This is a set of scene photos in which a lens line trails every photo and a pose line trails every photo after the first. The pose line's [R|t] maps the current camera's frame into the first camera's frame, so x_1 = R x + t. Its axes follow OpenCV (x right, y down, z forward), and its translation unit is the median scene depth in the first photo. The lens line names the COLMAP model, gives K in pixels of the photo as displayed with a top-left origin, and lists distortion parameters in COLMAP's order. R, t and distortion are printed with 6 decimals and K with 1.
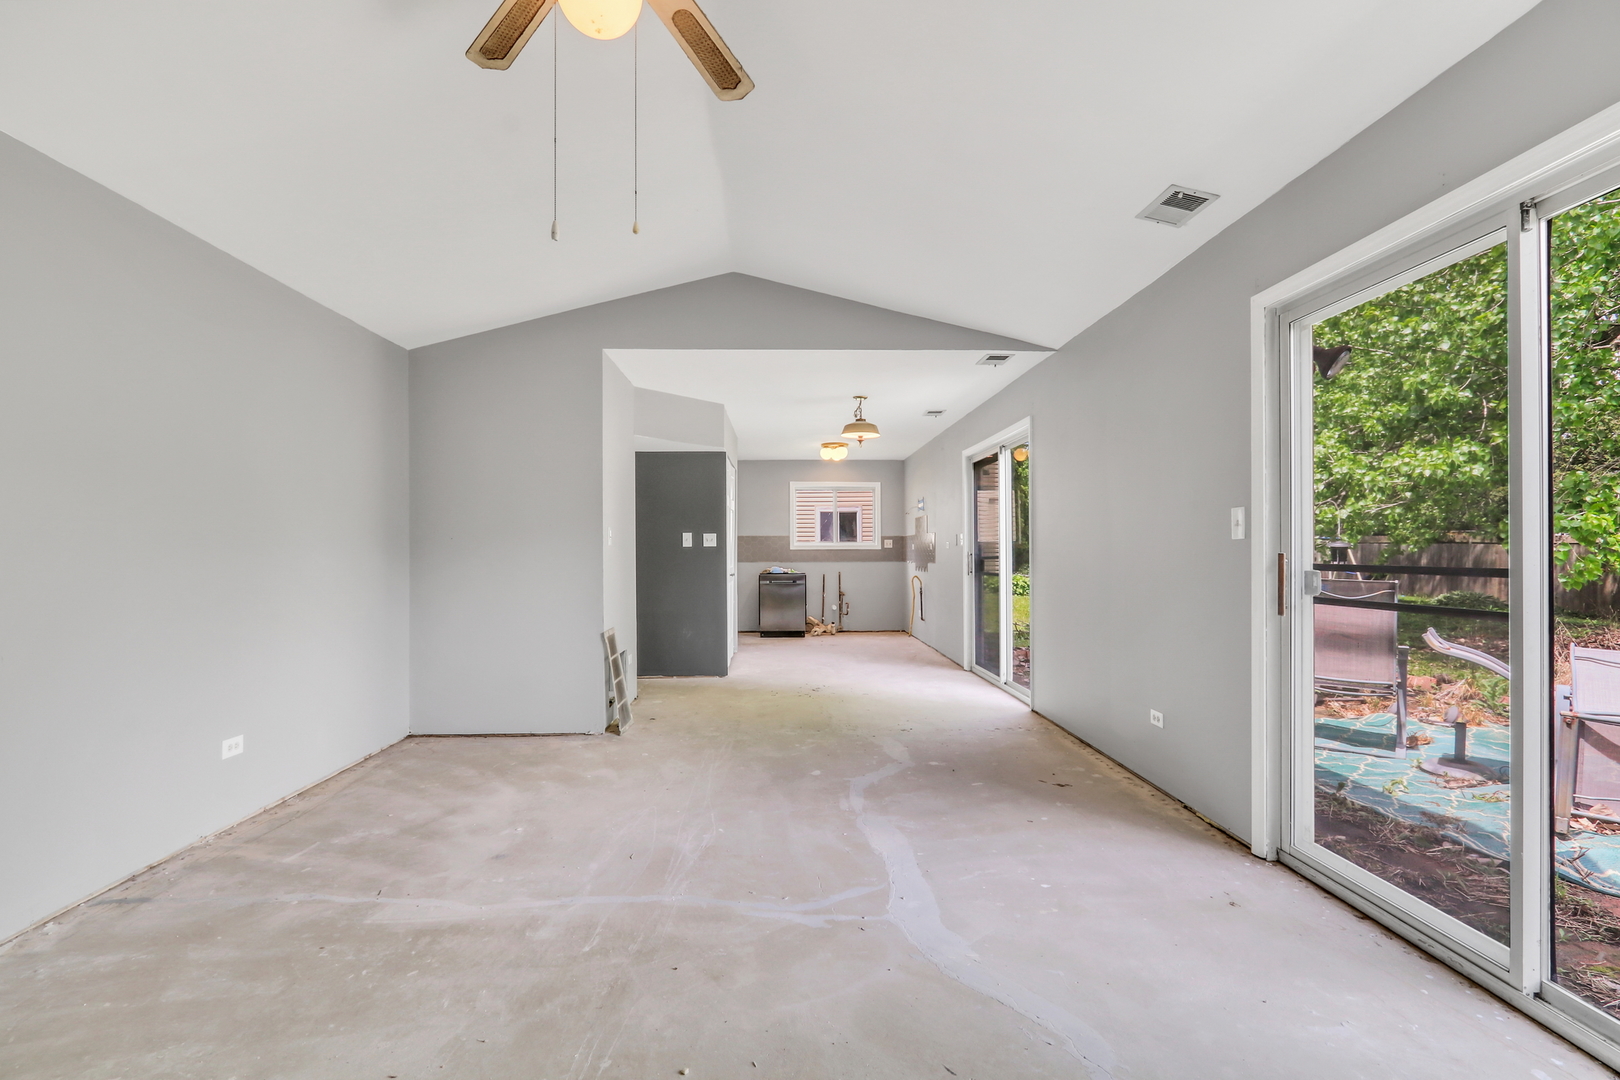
lens RADIAL K [[752.8, 0, 804.4], [0, 752.8, 553.4], [0, 0, 1]] dist [-0.022750, 0.003710]
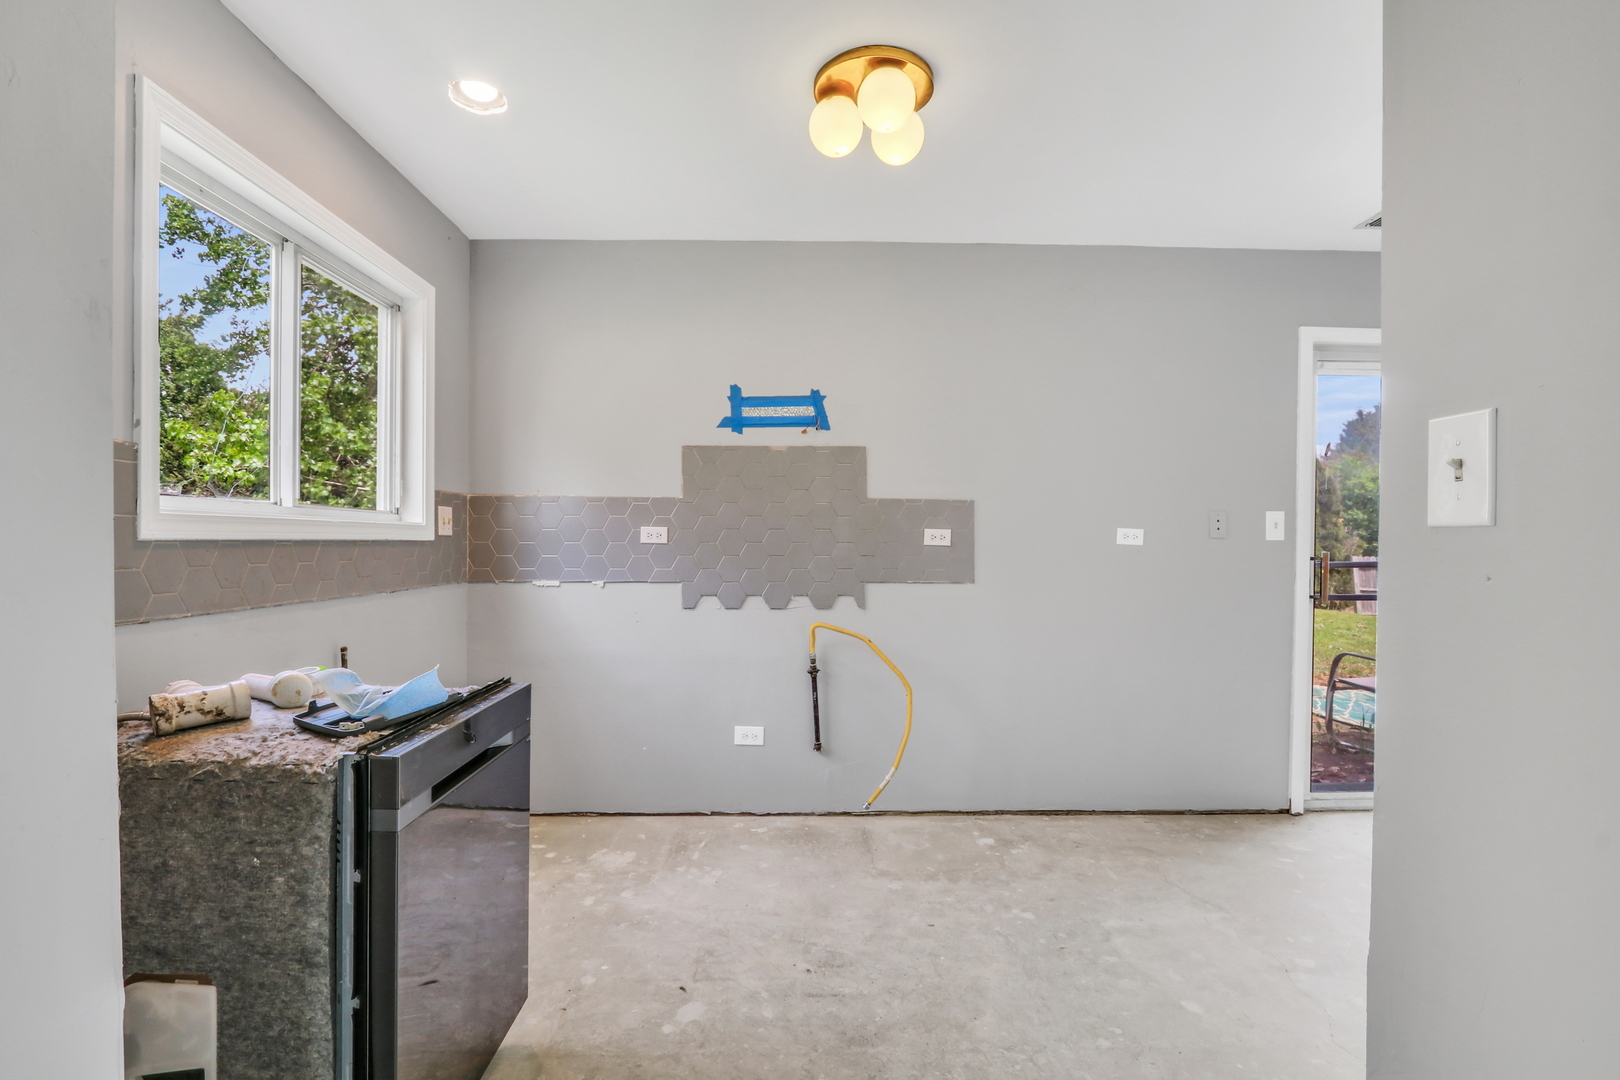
lens RADIAL K [[752.8, 0, 798.0], [0, 752.8, 553.5], [0, 0, 1]] dist [-0.022750, 0.003710]
pose [[0.026106, -0.012006, 0.999587, -0.461521], [-0.002230, 0.999925, 0.012069, -0.013142], [-0.999657, -0.002544, 0.026078, 2.500498]]
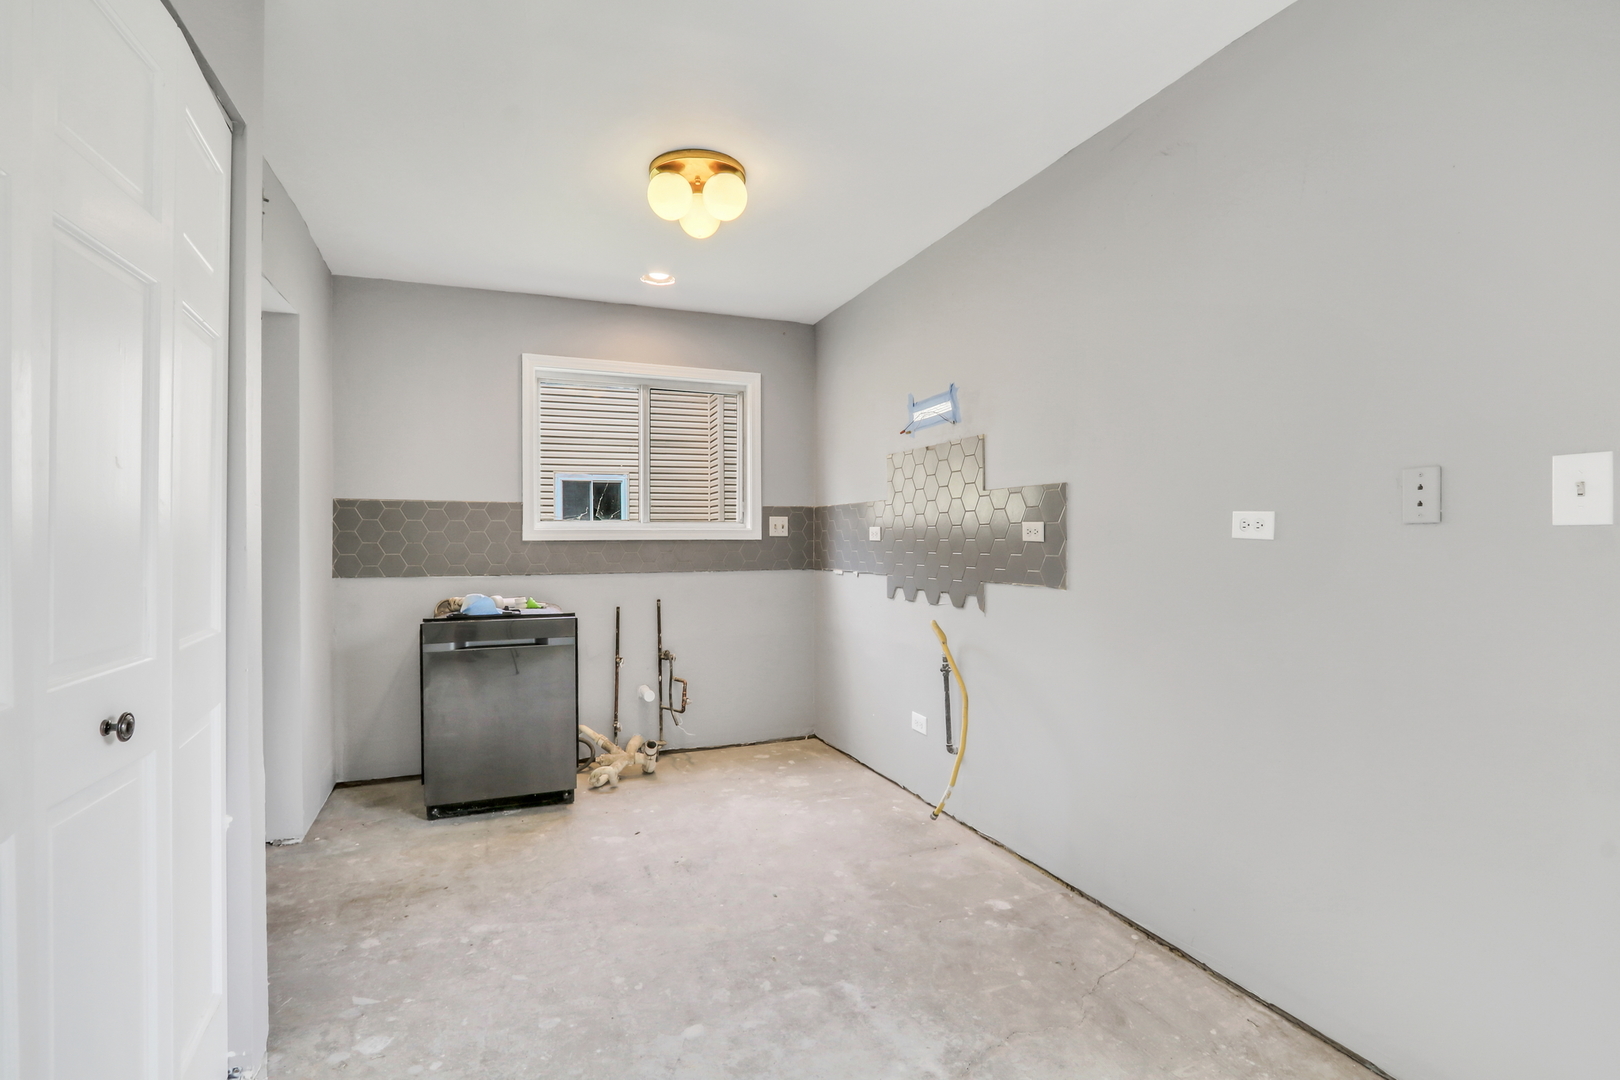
lens RADIAL K [[752.8, 0, 795.3], [0, 752.8, 542.8], [0, 0, 1]] dist [-0.022750, 0.003710]
pose [[0.940911, -0.001514, 0.338650, -0.051813], [0.001669, 0.999999, -0.000168, -0.011319], [-0.338649, 0.000723, 0.940912, 1.775062]]
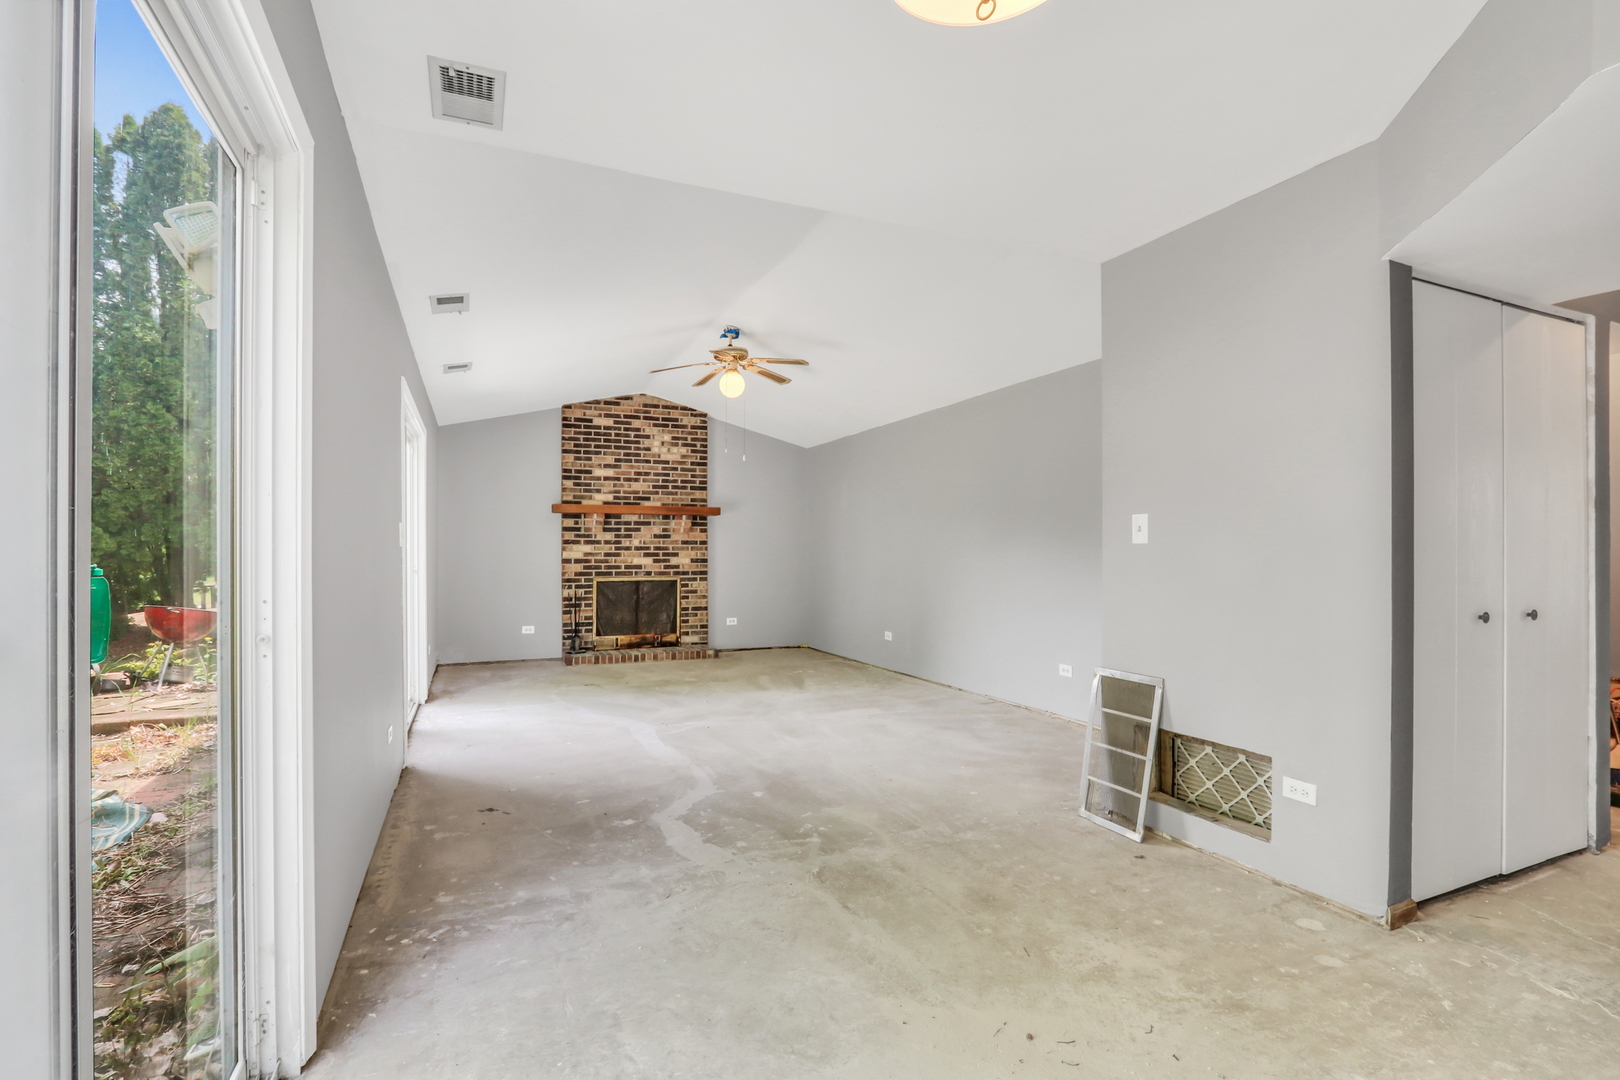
lens RADIAL K [[752.8, 0, 791.5], [0, 752.8, 545.8], [0, 0, 1]] dist [-0.022750, 0.003710]
pose [[-0.934511, 0.005196, -0.355897, 0.319394], [0.006172, 0.999980, -0.001608, -0.011895], [0.355882, -0.003699, -0.934524, 1.977726]]
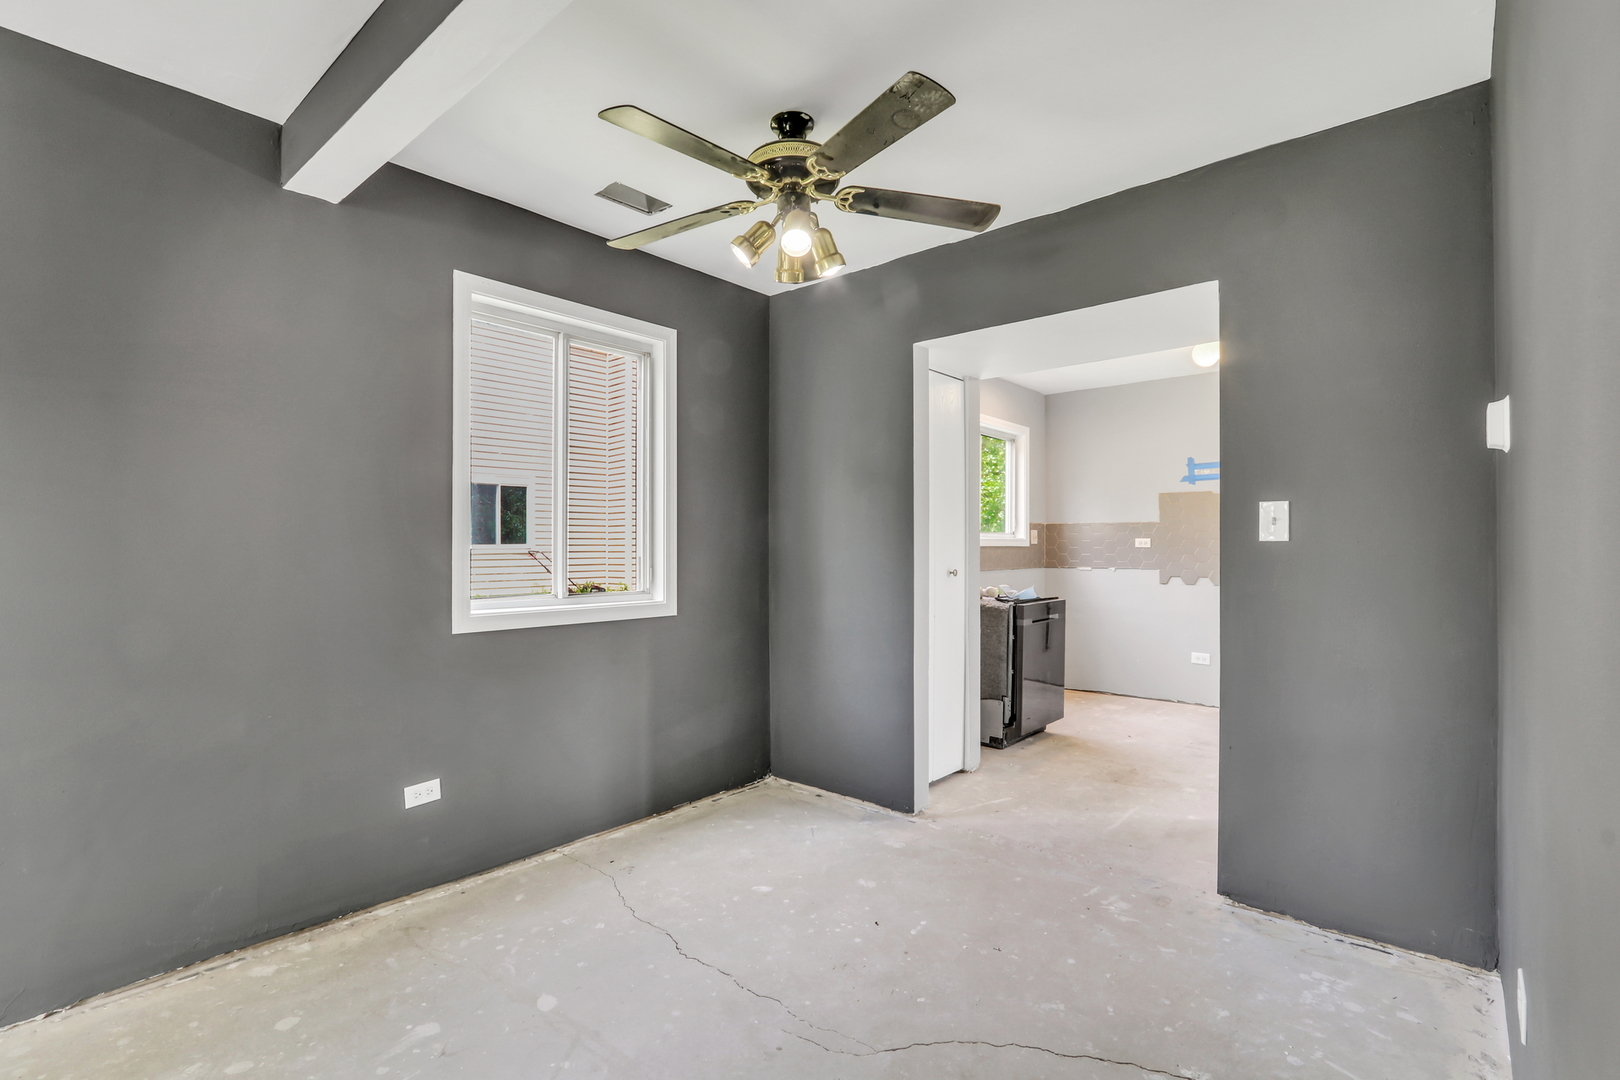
lens RADIAL K [[752.8, 0, 804.3], [0, 752.8, 544.4], [0, 0, 1]] dist [-0.022750, 0.003710]
pose [[0.687301, 0.003446, 0.726364, -1.220860], [0.001744, 0.999978, -0.006394, -0.011773], [-0.726370, 0.005662, 0.687280, 2.129049]]
